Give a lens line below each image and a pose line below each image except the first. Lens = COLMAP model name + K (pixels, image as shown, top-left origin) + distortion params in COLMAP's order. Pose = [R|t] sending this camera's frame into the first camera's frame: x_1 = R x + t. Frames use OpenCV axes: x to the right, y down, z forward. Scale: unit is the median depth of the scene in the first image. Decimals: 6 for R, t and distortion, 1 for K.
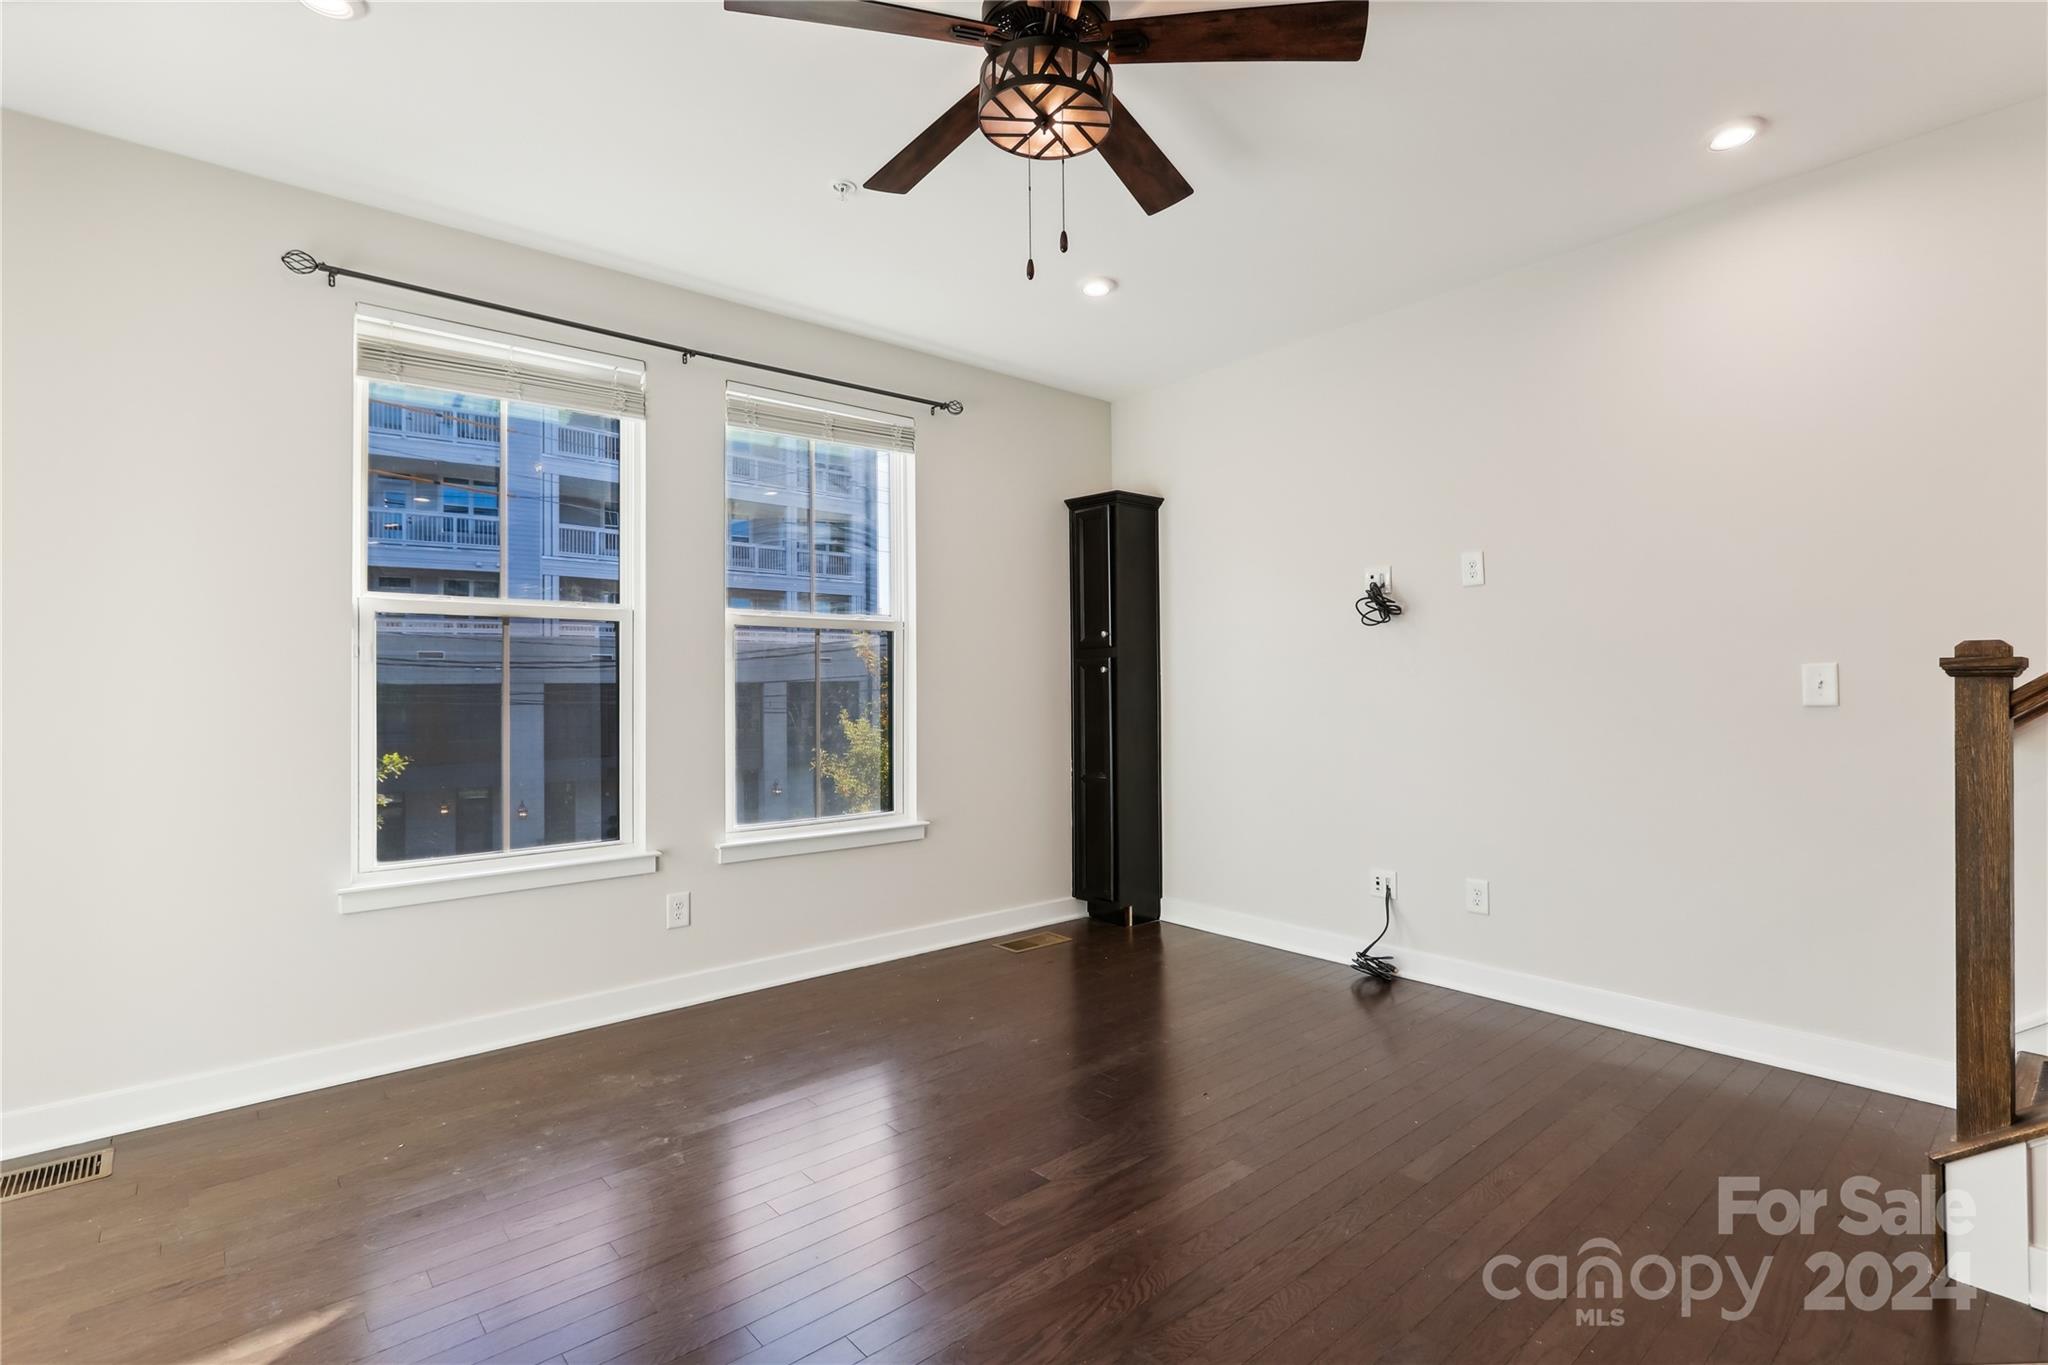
lens RADIAL K [[947.8, 0, 1024.0], [0, 947.8, 682.5], [0, 0, 1]] dist [0.001519, 0.000118]
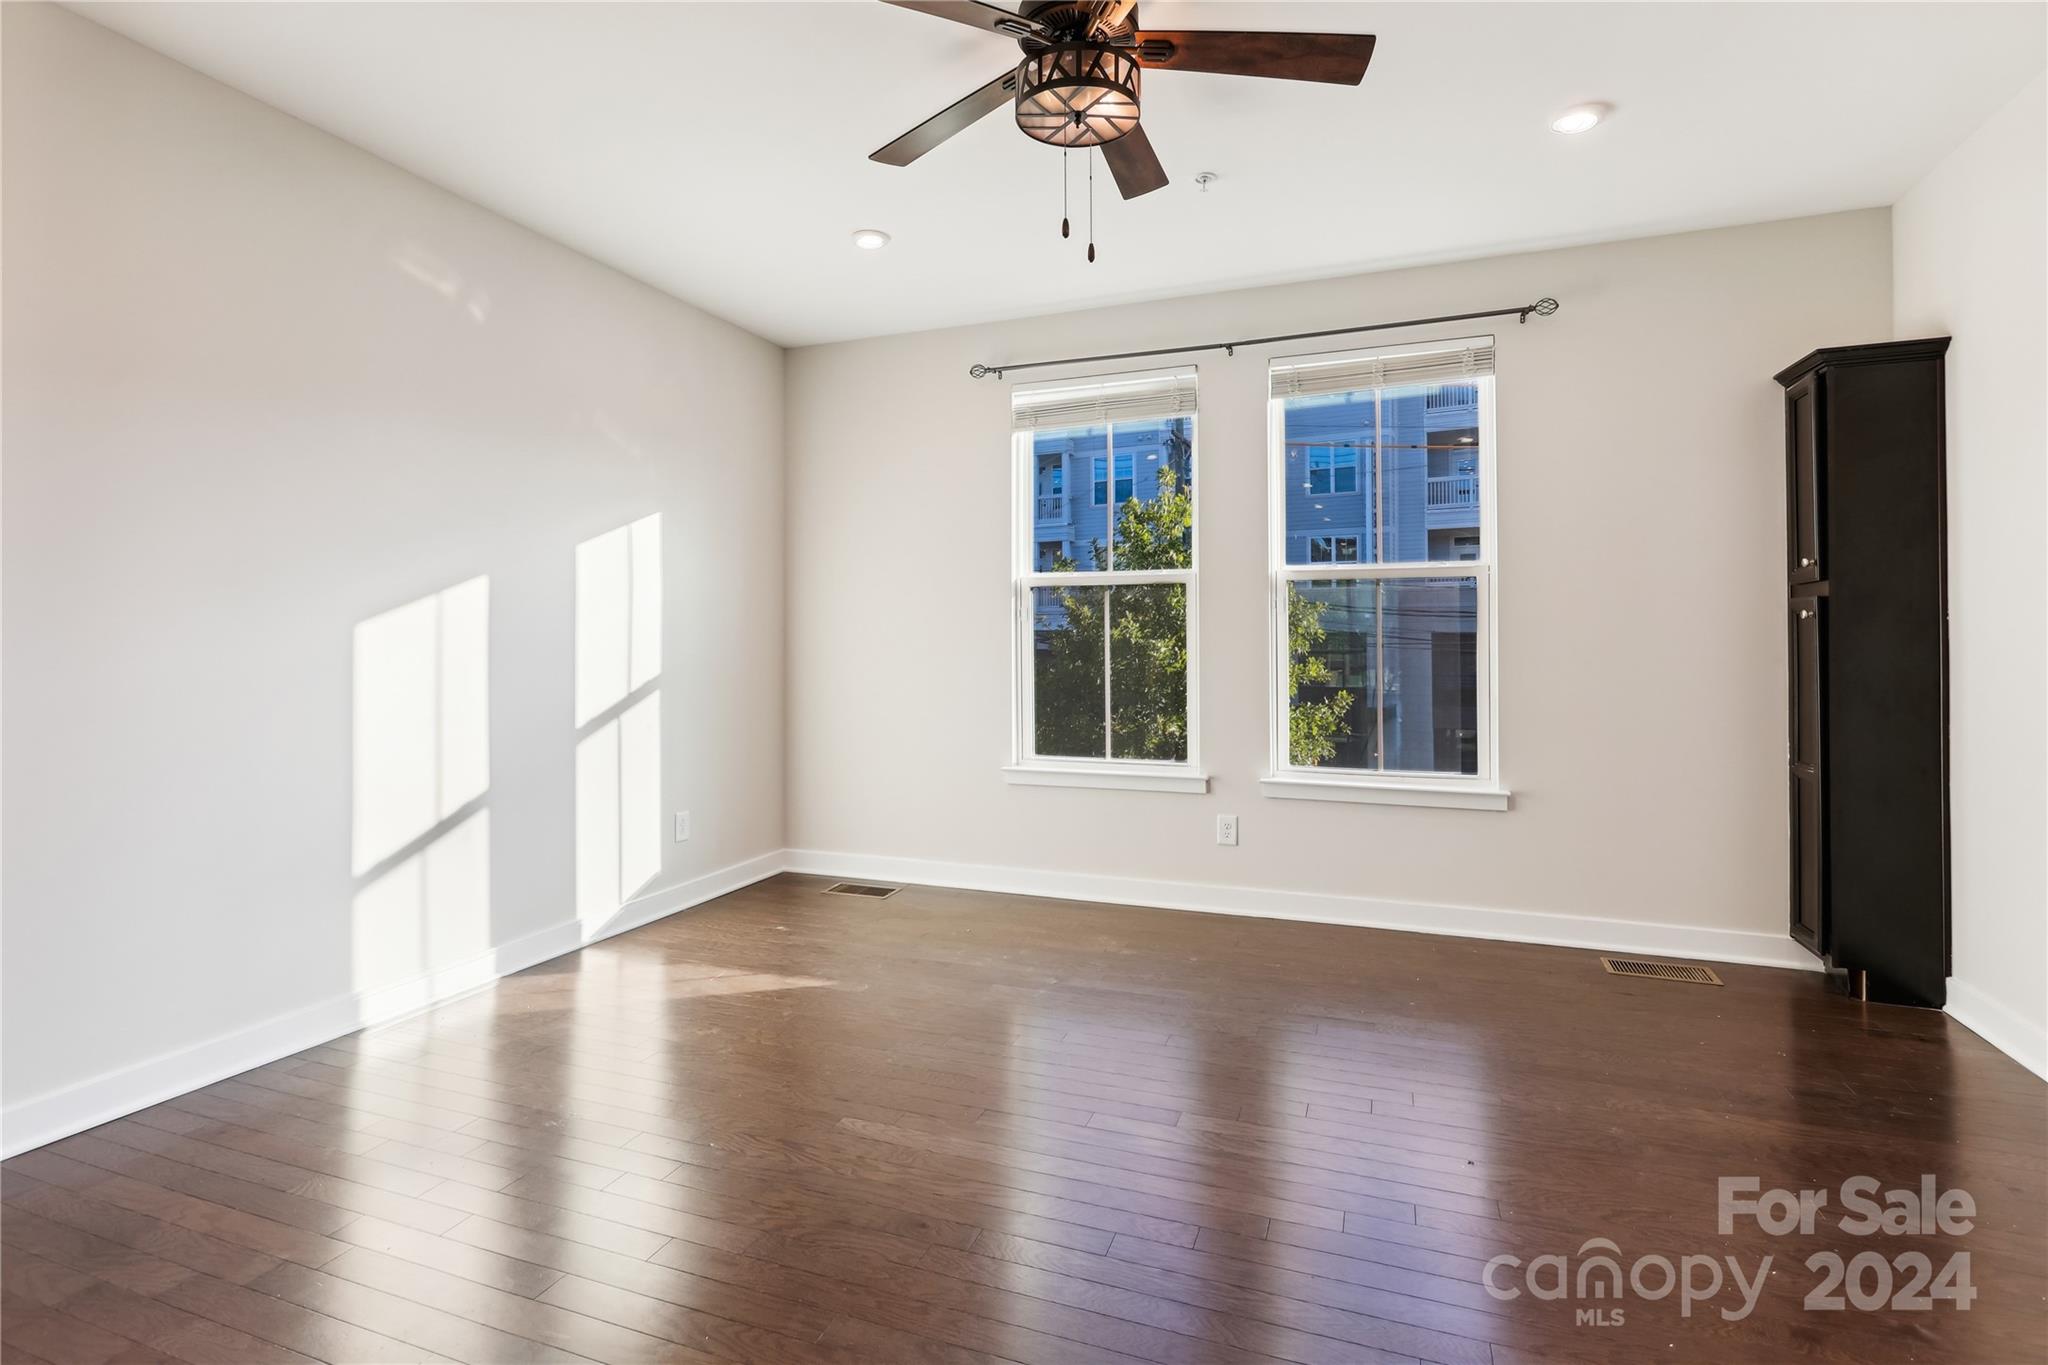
lens RADIAL K [[927.7, 0, 1025.2], [0, 927.7, 627.7], [0, 0, 1]] dist [-0.046828, 0.026125]
pose [[0.488344, -0.003812, -0.872643, 0.478509], [0.002049, 0.999993, -0.003222, -0.002842], [0.872649, -0.000214, 0.488348, 0.227149]]
